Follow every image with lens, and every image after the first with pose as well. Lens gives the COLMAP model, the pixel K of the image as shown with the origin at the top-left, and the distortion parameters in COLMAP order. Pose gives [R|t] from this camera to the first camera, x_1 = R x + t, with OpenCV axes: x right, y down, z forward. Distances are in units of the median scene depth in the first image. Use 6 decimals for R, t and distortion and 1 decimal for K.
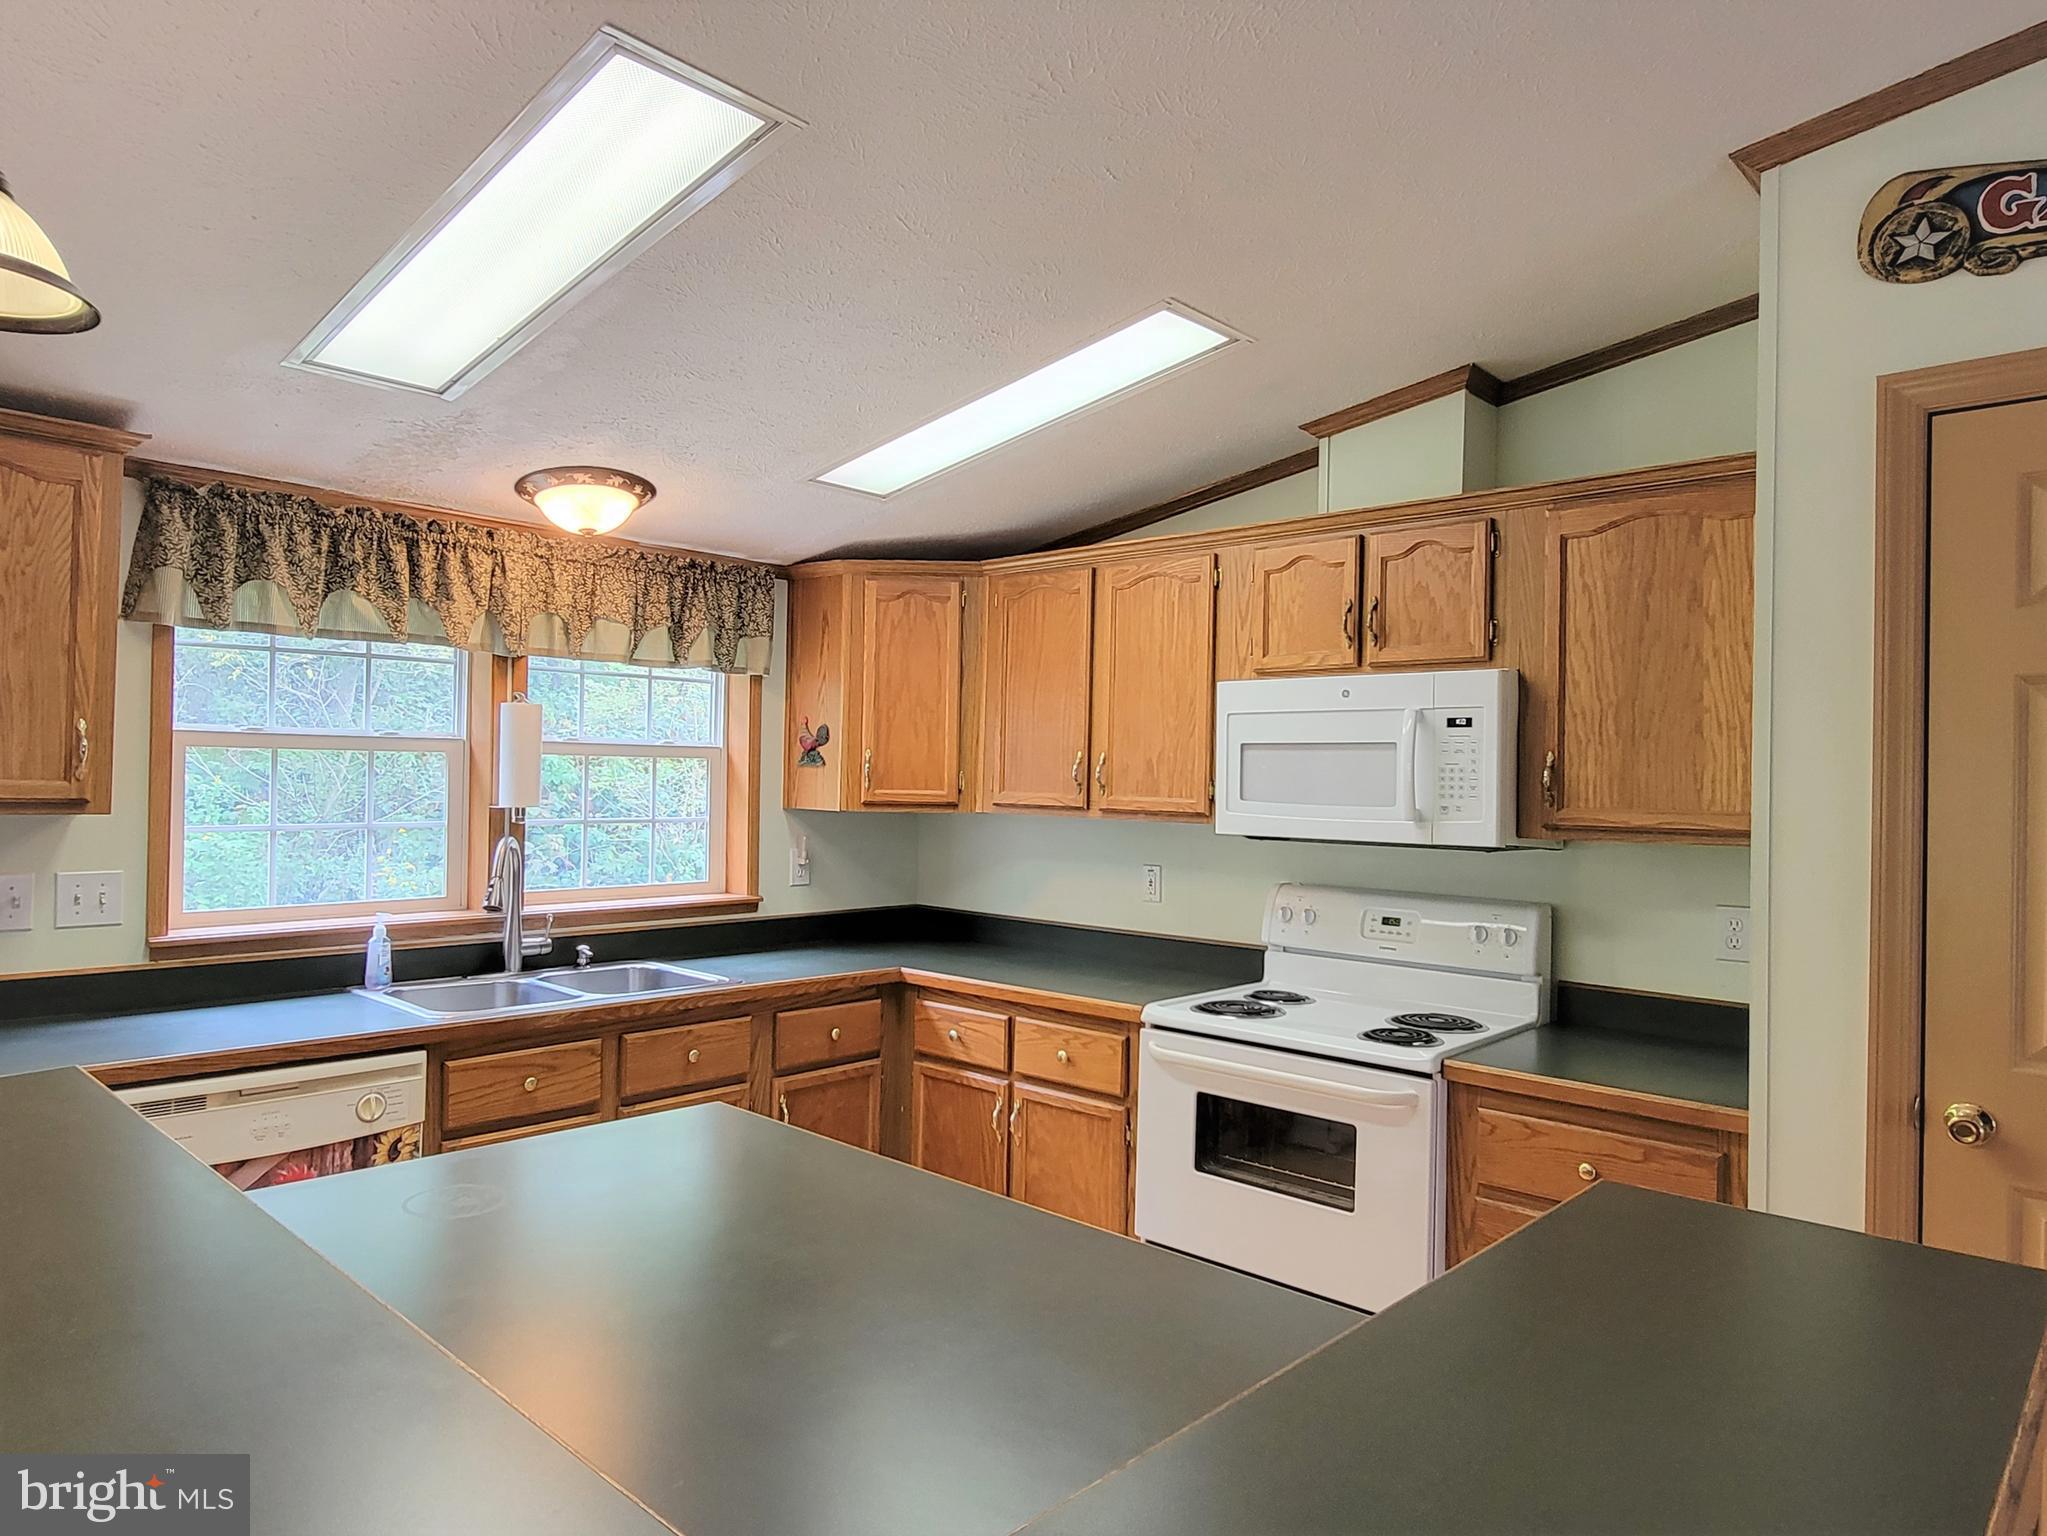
lens RADIAL K [[1262.4, 0, 1023.5], [0, 1262.4, 768.0], [0, 0, 1]] dist [-0.001032, 0.001785]
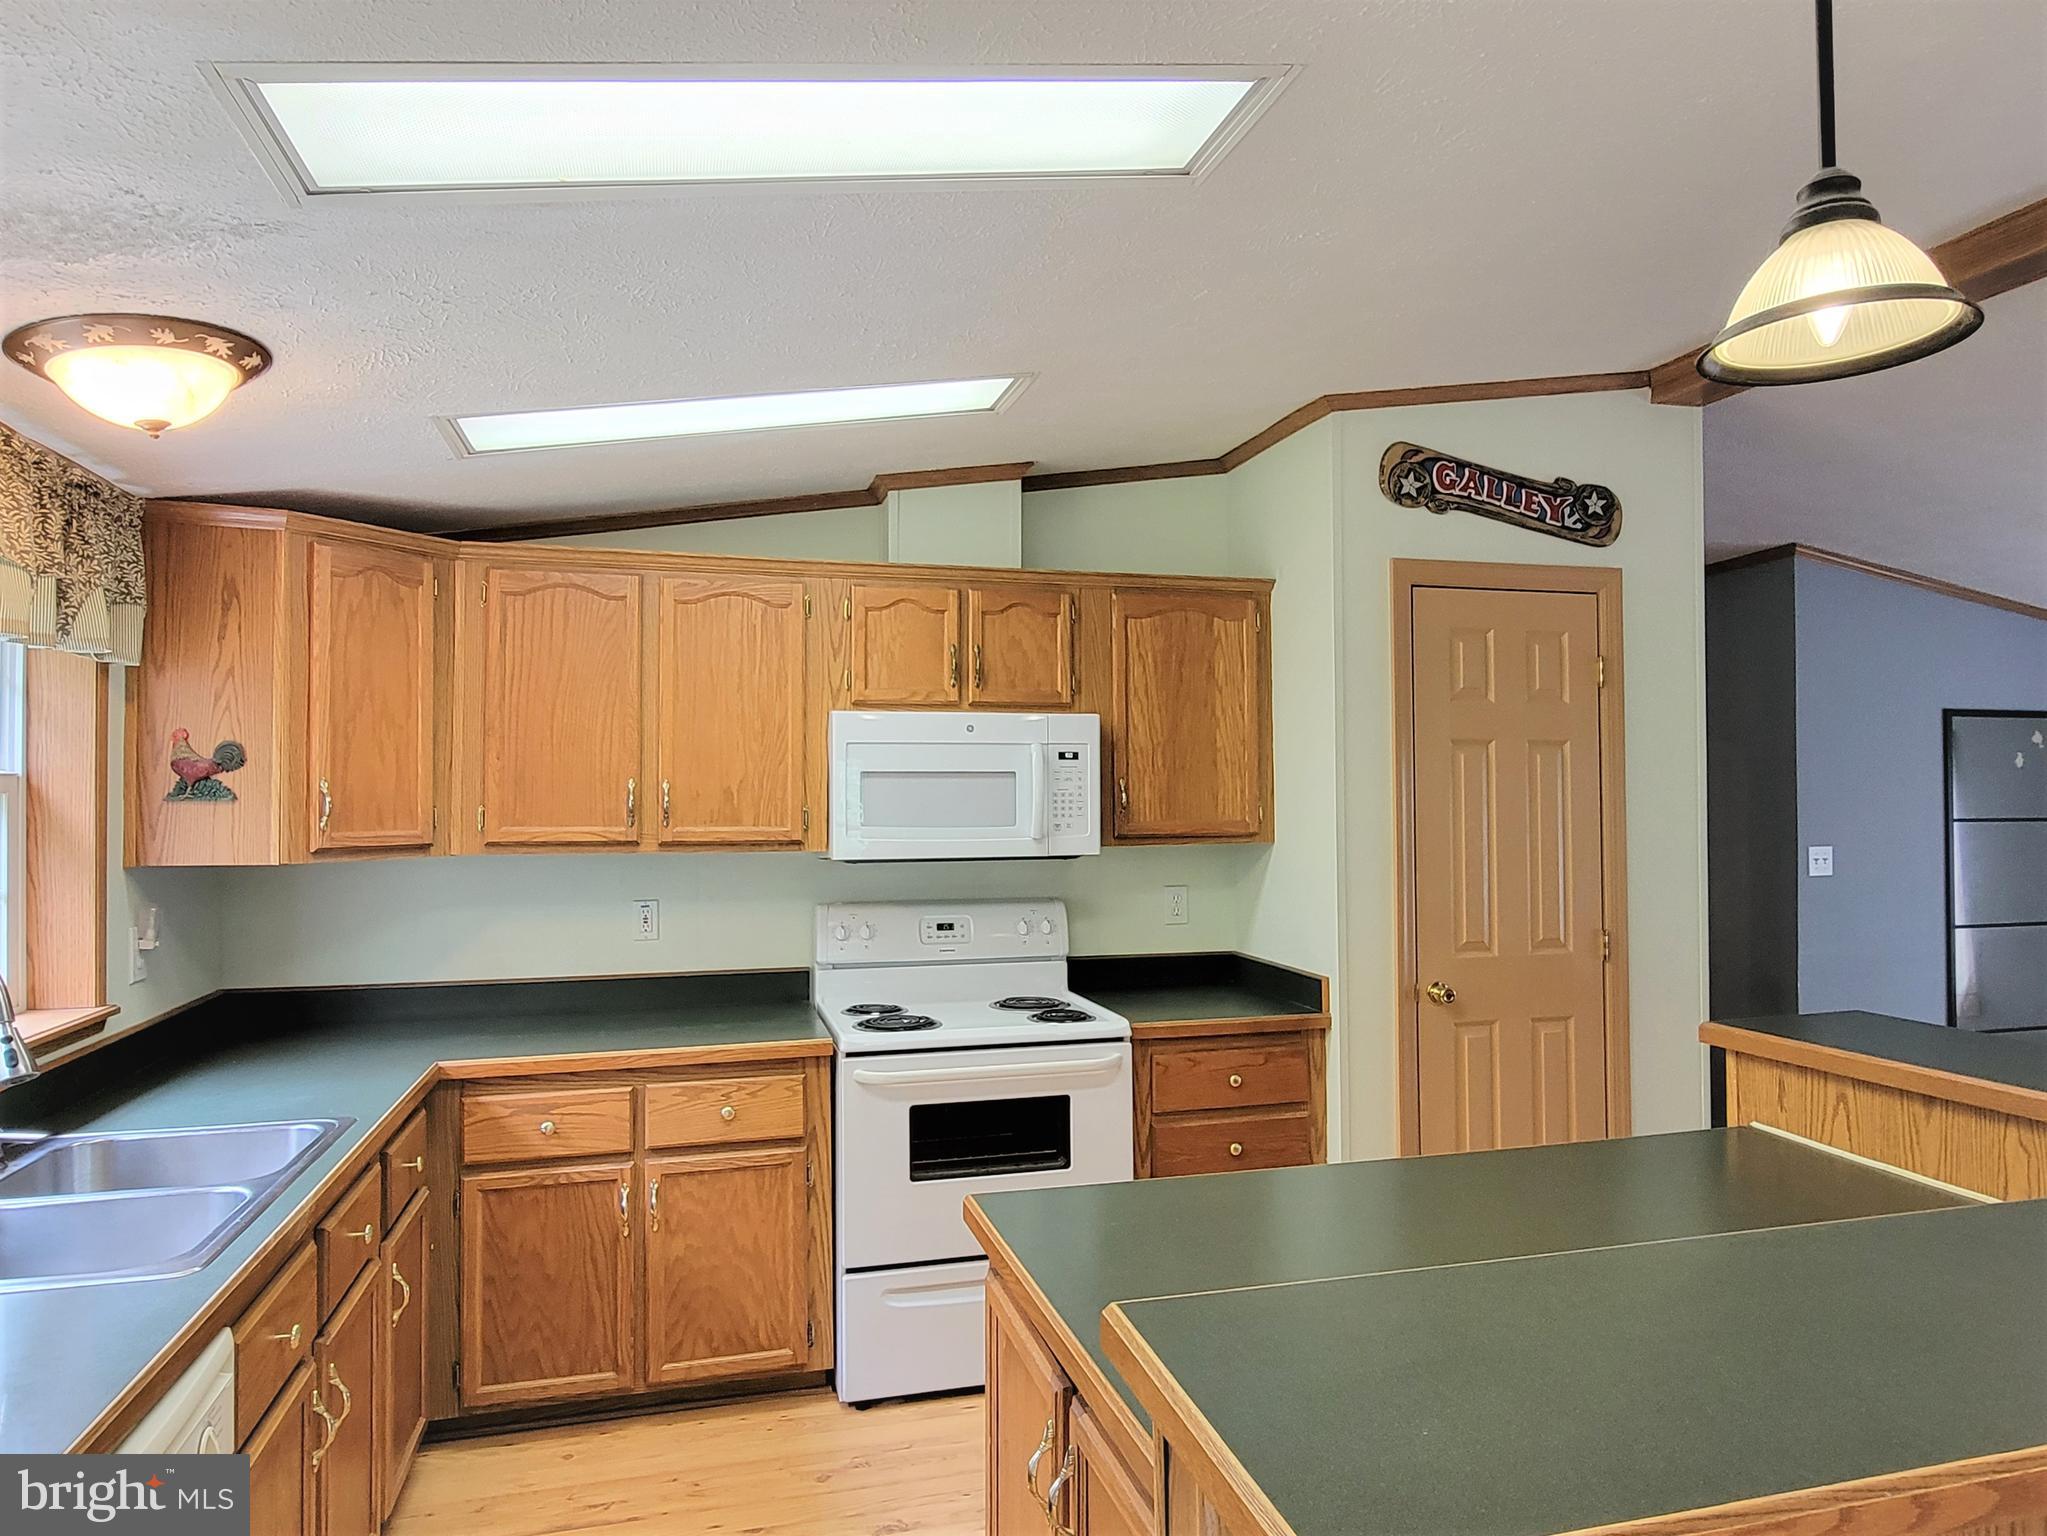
lens RADIAL K [[1278.3, 0, 1023.5], [0, 1278.3, 768.0], [0, 0, 1]] dist [-0.002619, -0.000243]
pose [[0.531869, -0.003303, 0.846820, -0.645384], [0.006504, 0.999979, -0.000185, -0.021093], [-0.846802, 0.005606, 0.531879, 0.323692]]
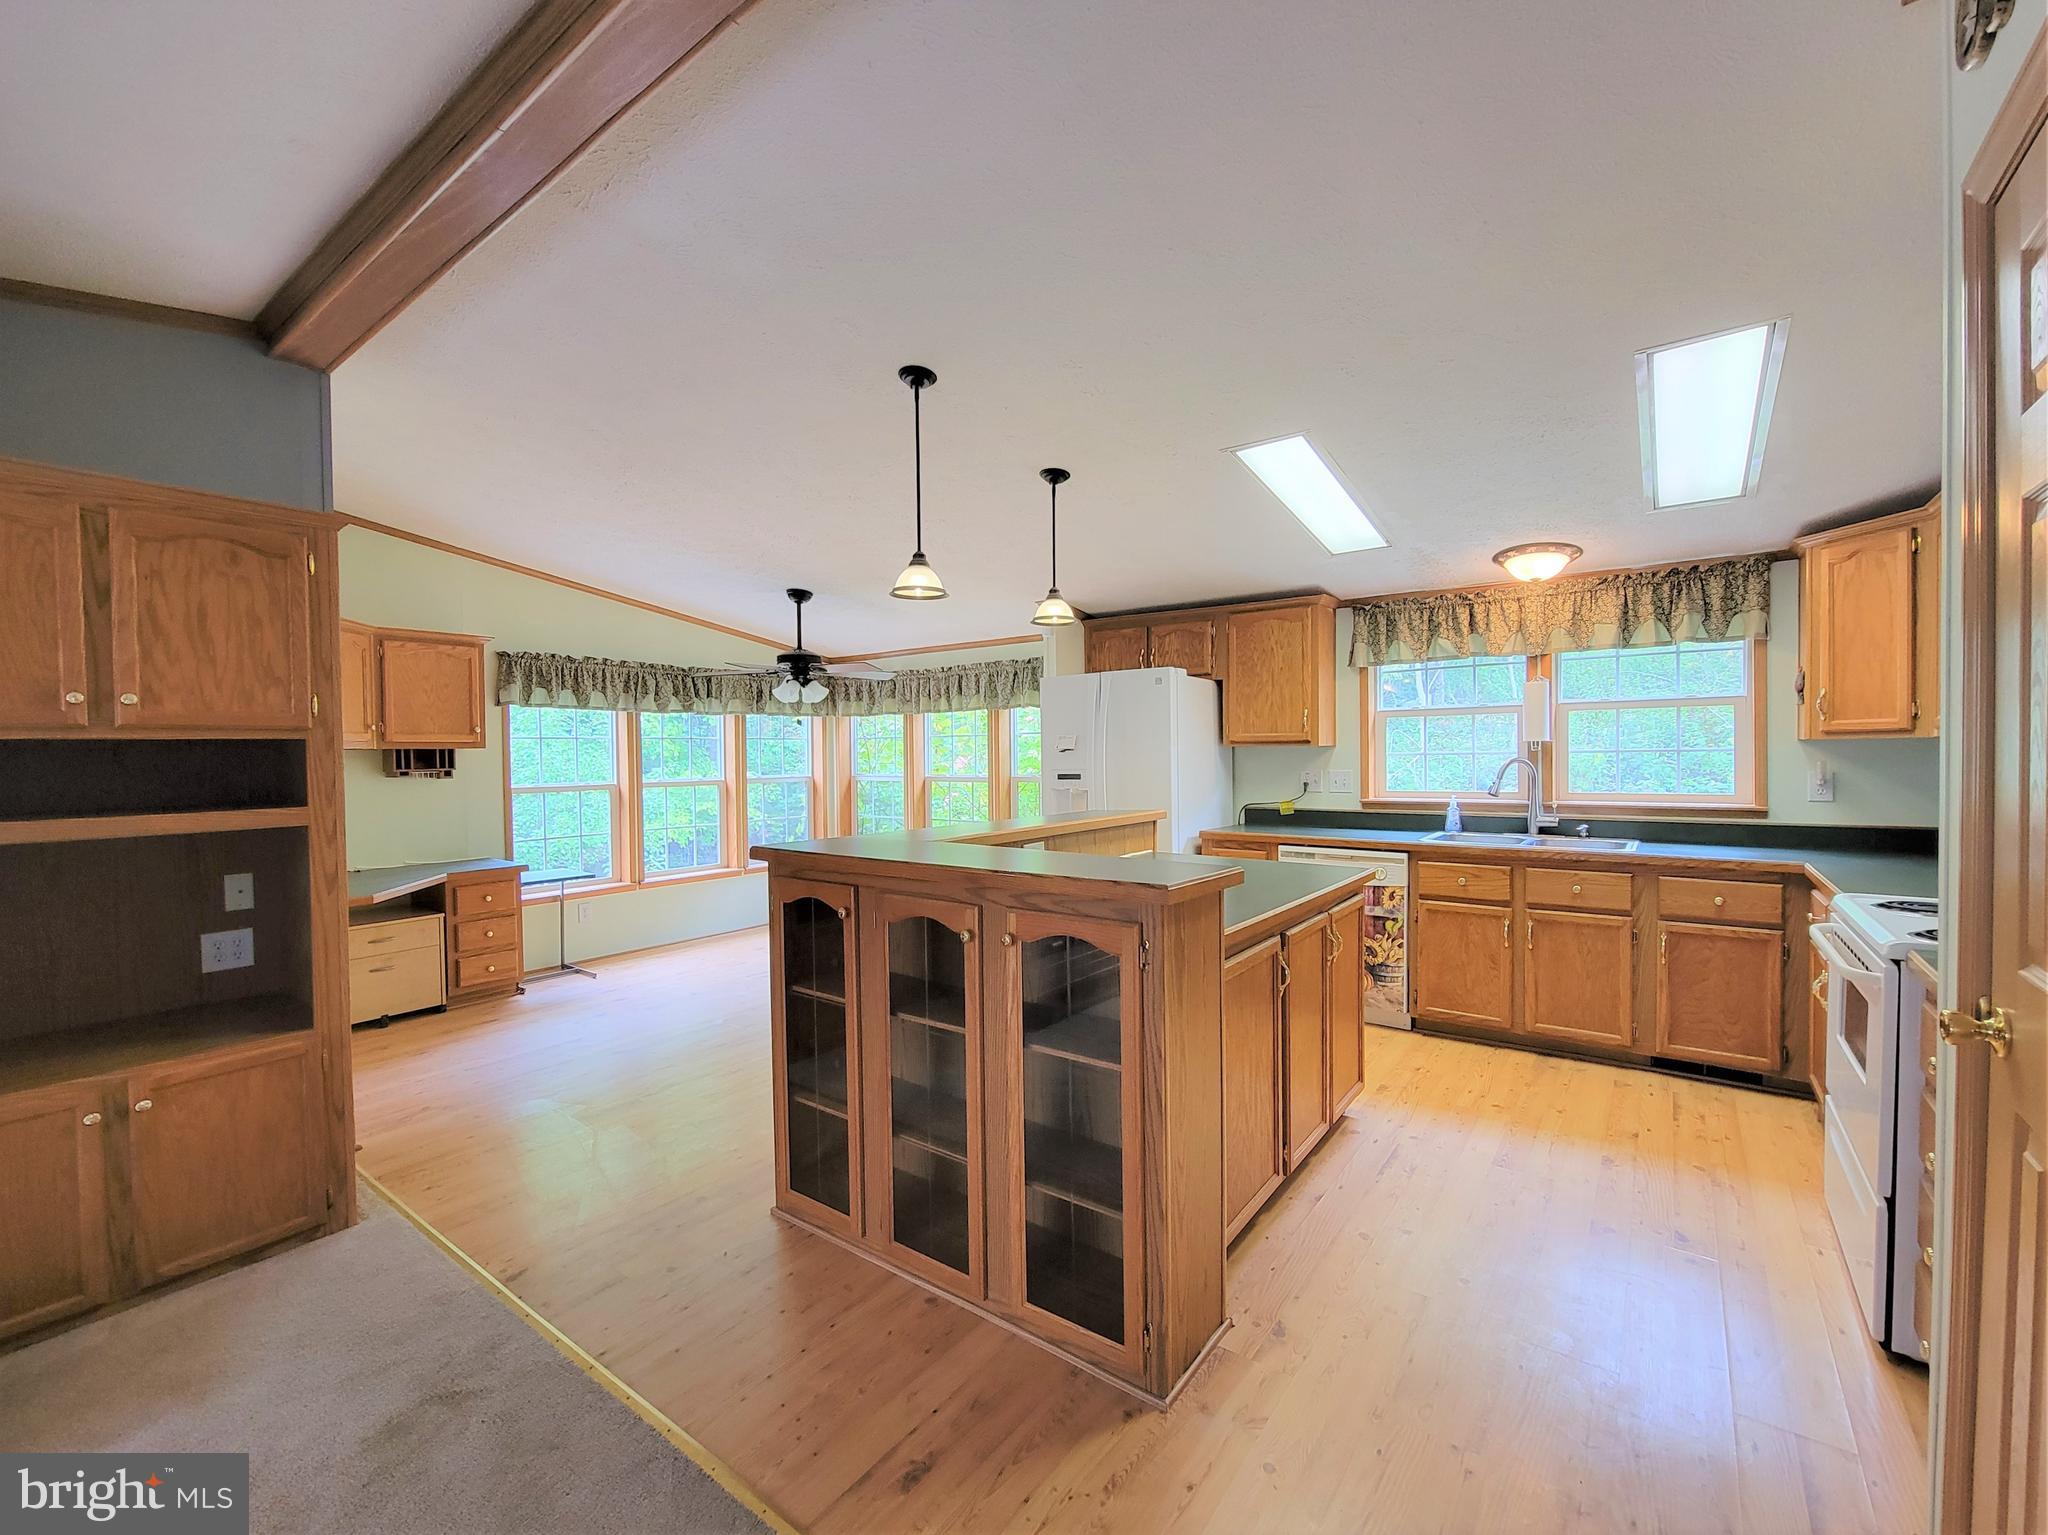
lens RADIAL K [[859.9, 0, 1024.0], [0, 859.9, 767.5], [0, 0, 1]] dist [-0.000631, -0.000492]
pose [[0.112164, -0.000561, -0.993690, 0.748366], [0.025955, 0.999660, 0.002365, 0.048409], [0.993351, -0.026056, 0.112140, 0.164947]]
